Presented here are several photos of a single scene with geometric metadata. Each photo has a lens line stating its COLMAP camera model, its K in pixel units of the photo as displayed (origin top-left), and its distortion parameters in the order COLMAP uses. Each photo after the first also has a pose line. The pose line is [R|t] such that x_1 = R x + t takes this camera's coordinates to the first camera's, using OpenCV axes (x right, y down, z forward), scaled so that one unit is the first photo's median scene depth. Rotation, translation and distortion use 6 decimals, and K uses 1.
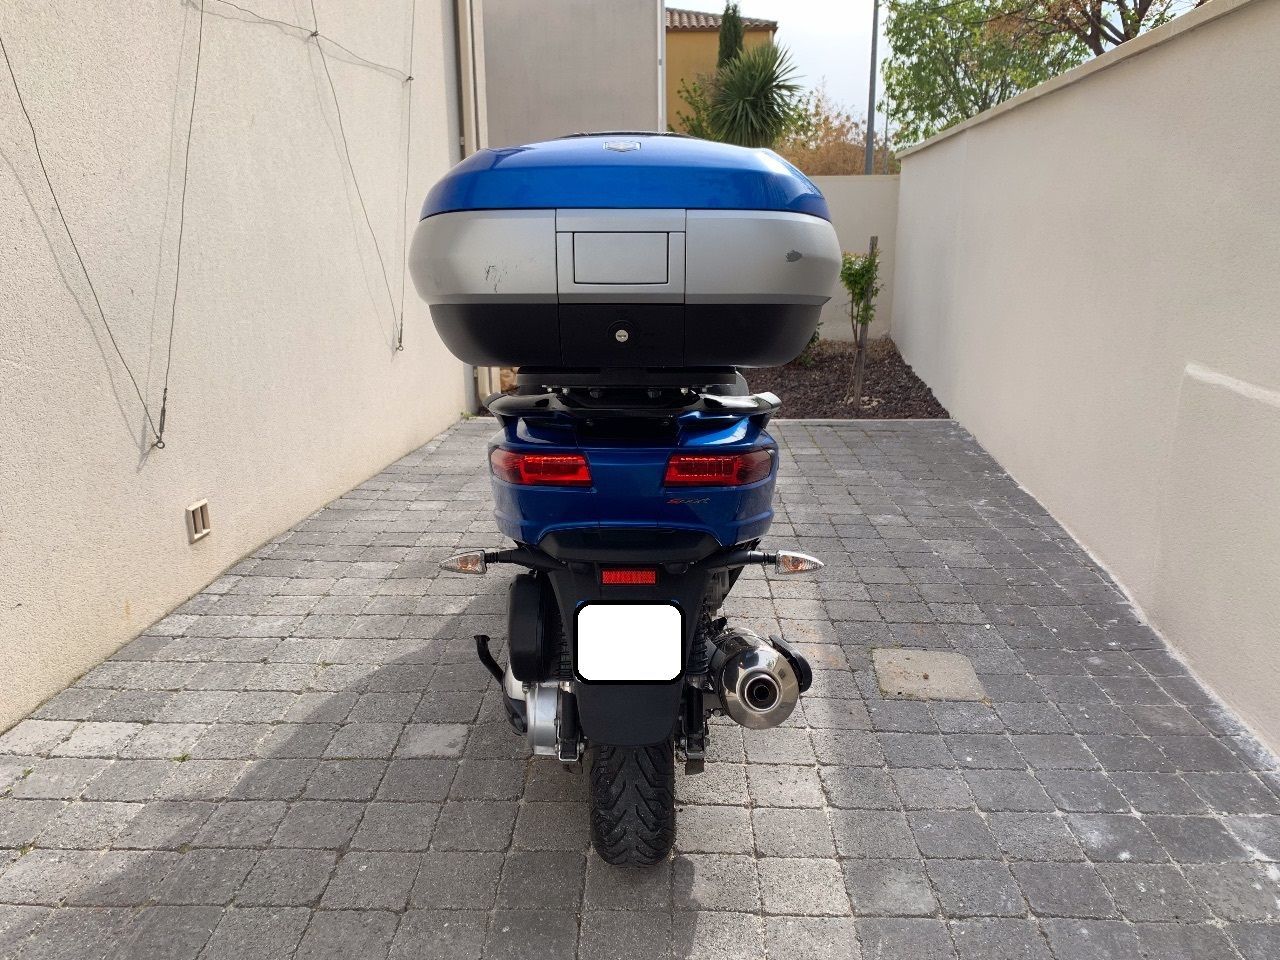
lens RADIAL K [[986.8, 0, 640.0], [0, 986.8, 480.0], [0, 0, 1]] dist [-0.008166, -0.006634]
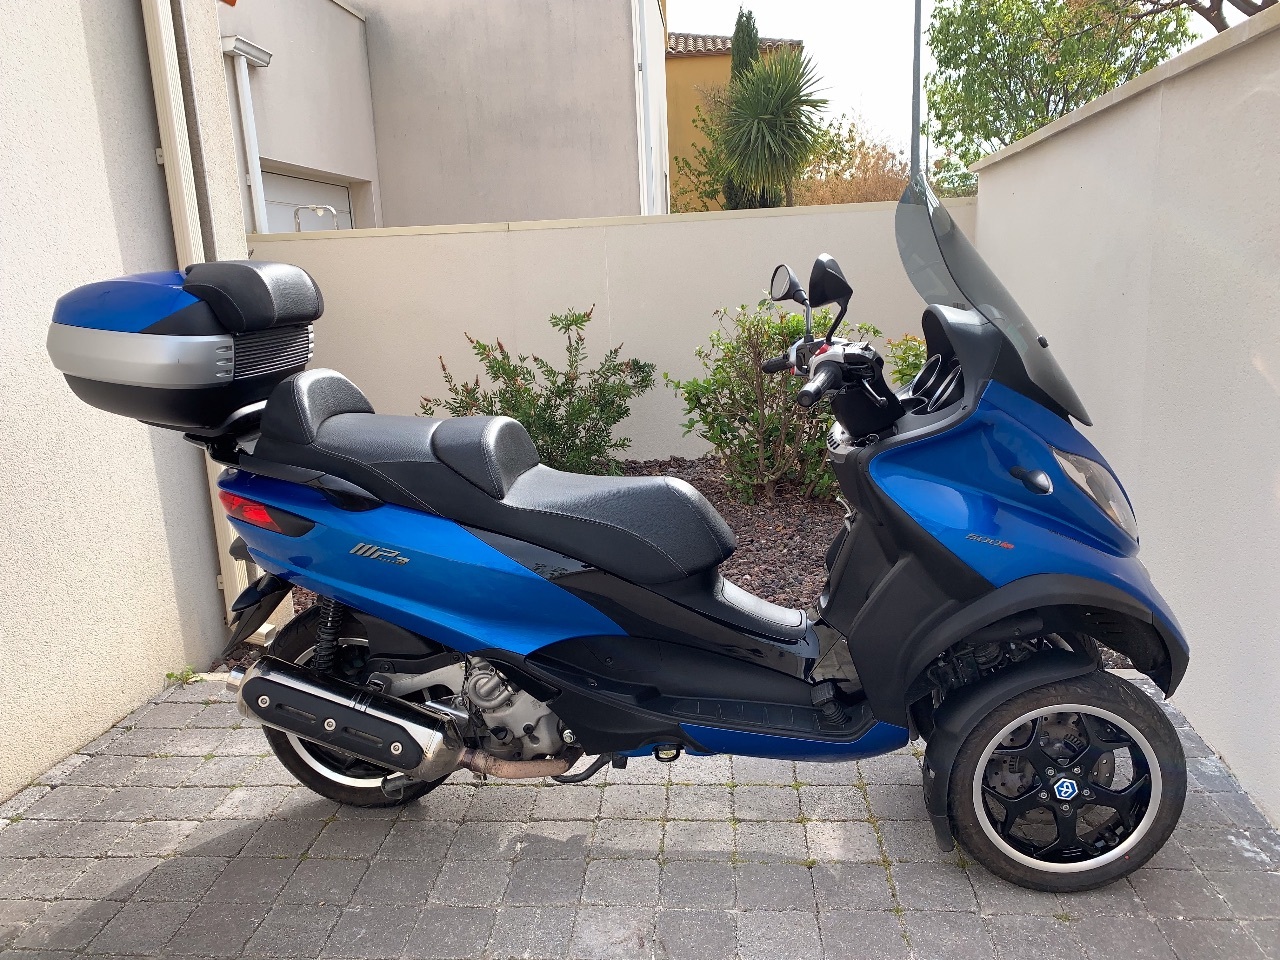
lens RADIAL K [[980.7, 0, 629.6], [0, 980.7, 486.2], [0, 0, 1]] dist [0.006757, 0.002108]
pose [[0.998279, -0.022879, -0.053995, 0.023078], [0.021062, 0.999201, -0.033978, -0.037174], [0.054729, 0.032783, 0.997963, 0.126450]]
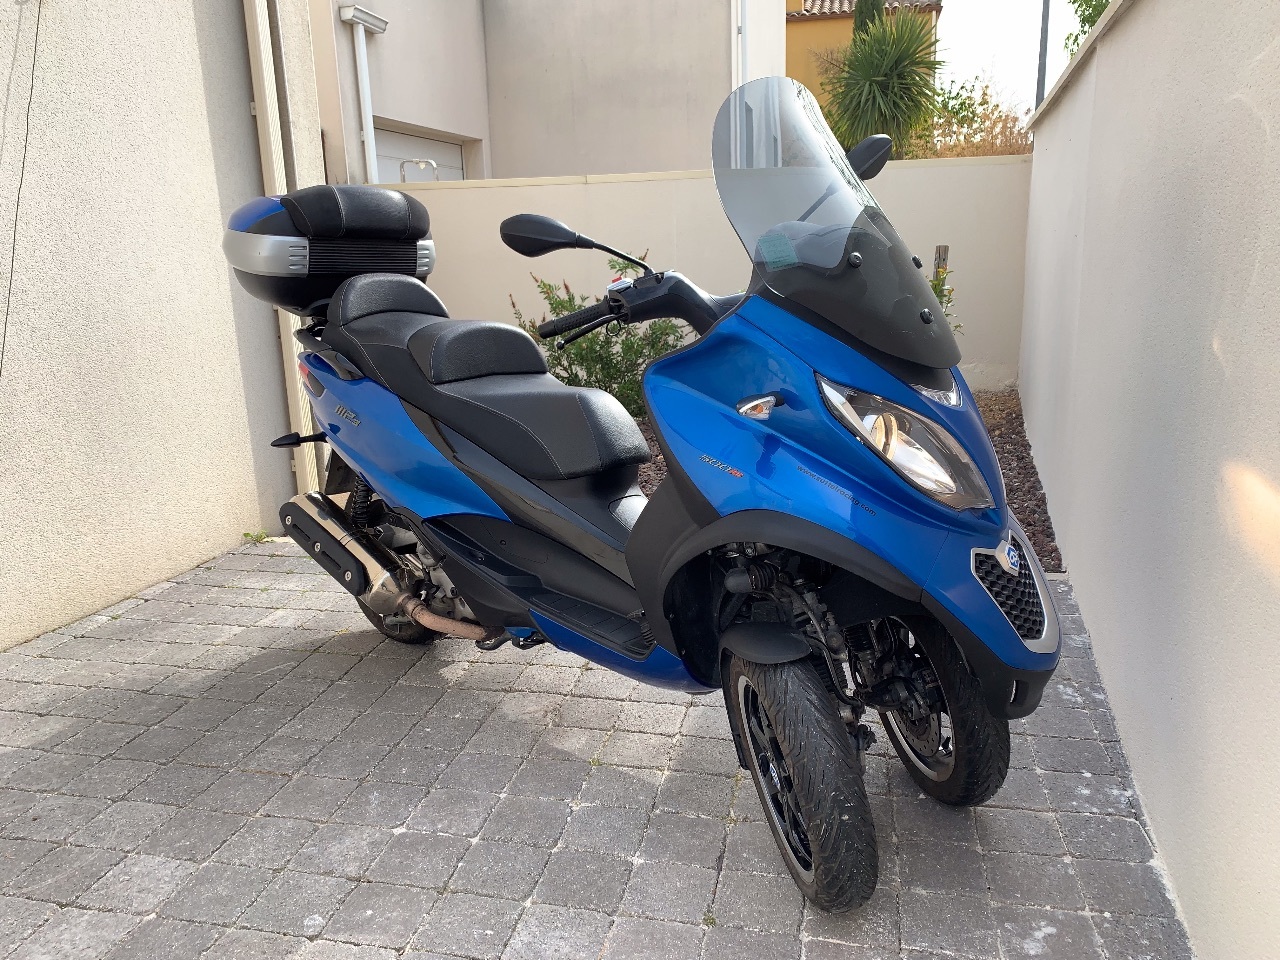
lens RADIAL K [[984.2, 0, 640.0], [0, 984.2, 480.0], [0, 0, 1]] dist [0.001317, 0.007248]
pose [[0.983675, 0.026020, -0.178062, 0.046628], [-0.027980, 0.999572, -0.008505, -0.026907], [0.177765, 0.013348, 0.983982, 0.106790]]
